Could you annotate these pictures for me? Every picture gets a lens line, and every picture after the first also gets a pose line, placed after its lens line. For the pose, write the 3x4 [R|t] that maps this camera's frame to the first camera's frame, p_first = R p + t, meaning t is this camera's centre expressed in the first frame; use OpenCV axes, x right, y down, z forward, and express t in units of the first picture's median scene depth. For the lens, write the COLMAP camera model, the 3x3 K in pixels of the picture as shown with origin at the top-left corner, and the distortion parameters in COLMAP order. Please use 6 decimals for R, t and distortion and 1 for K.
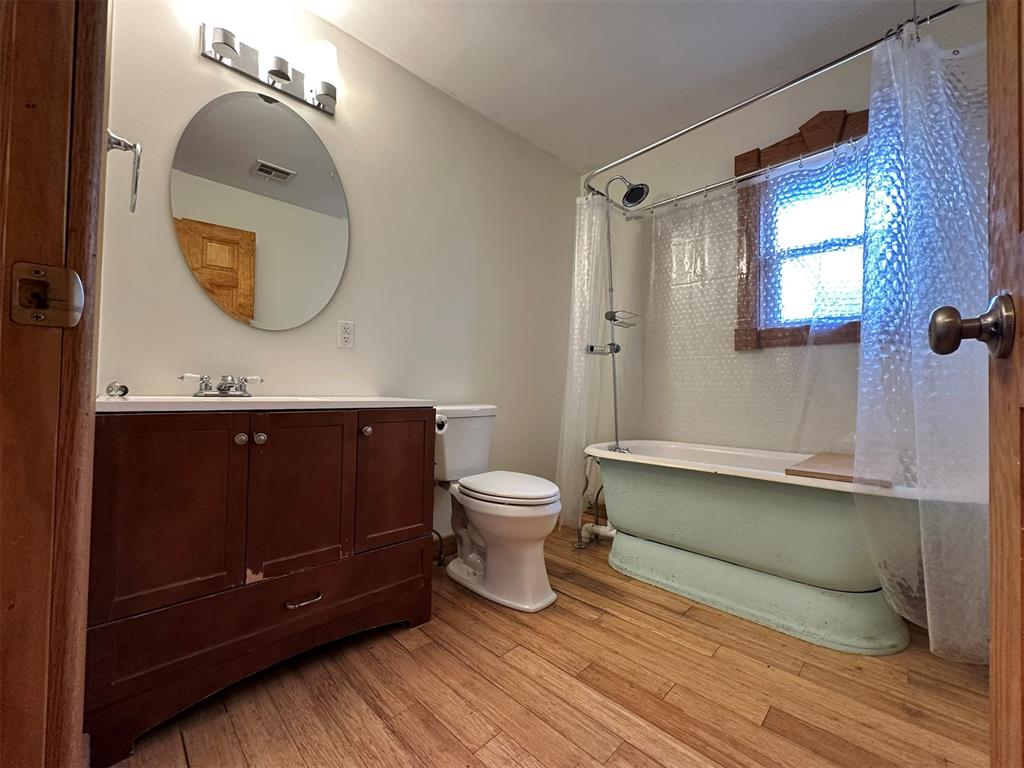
lens RADIAL K [[409.2, 0, 510.7], [0, 409.2, 383.6], [0, 0, 1]] dist [0.003904, -0.000263]
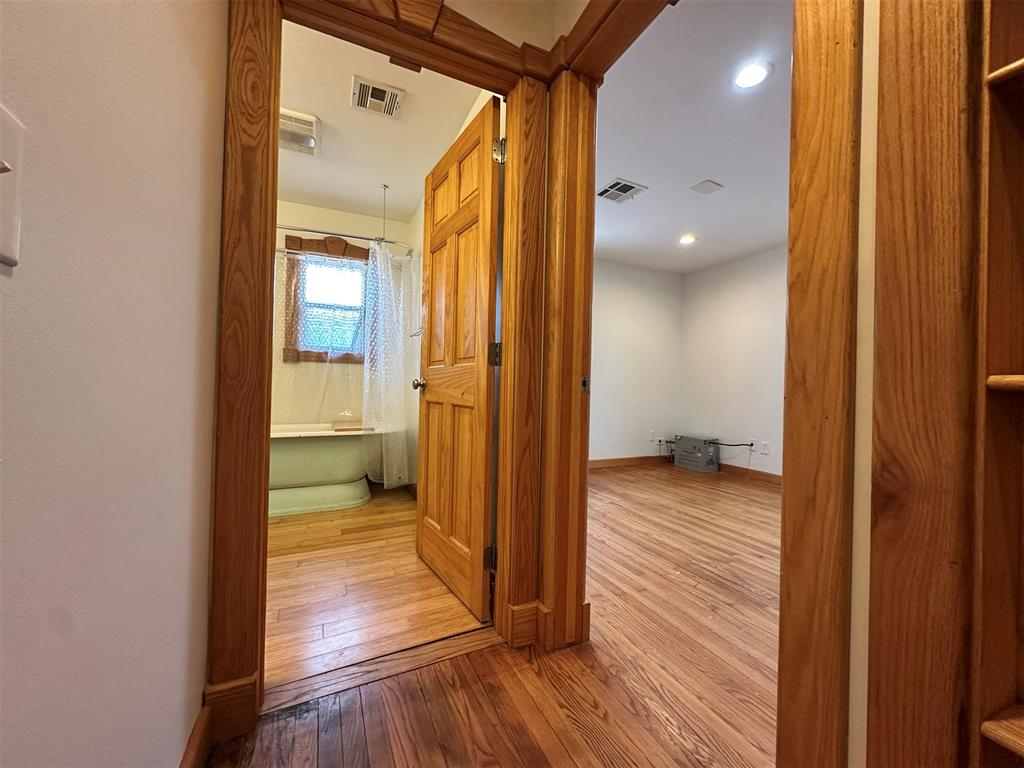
lens RADIAL K [[409.2, 0, 513.5], [0, 409.2, 384.5], [0, 0, 1]] dist [0.003904, -0.000263]
pose [[0.334646, -0.007255, 0.942316, -1.022829], [-0.032601, 0.999283, 0.019271, -0.088723], [-0.941780, -0.037169, 0.334170, -0.553722]]
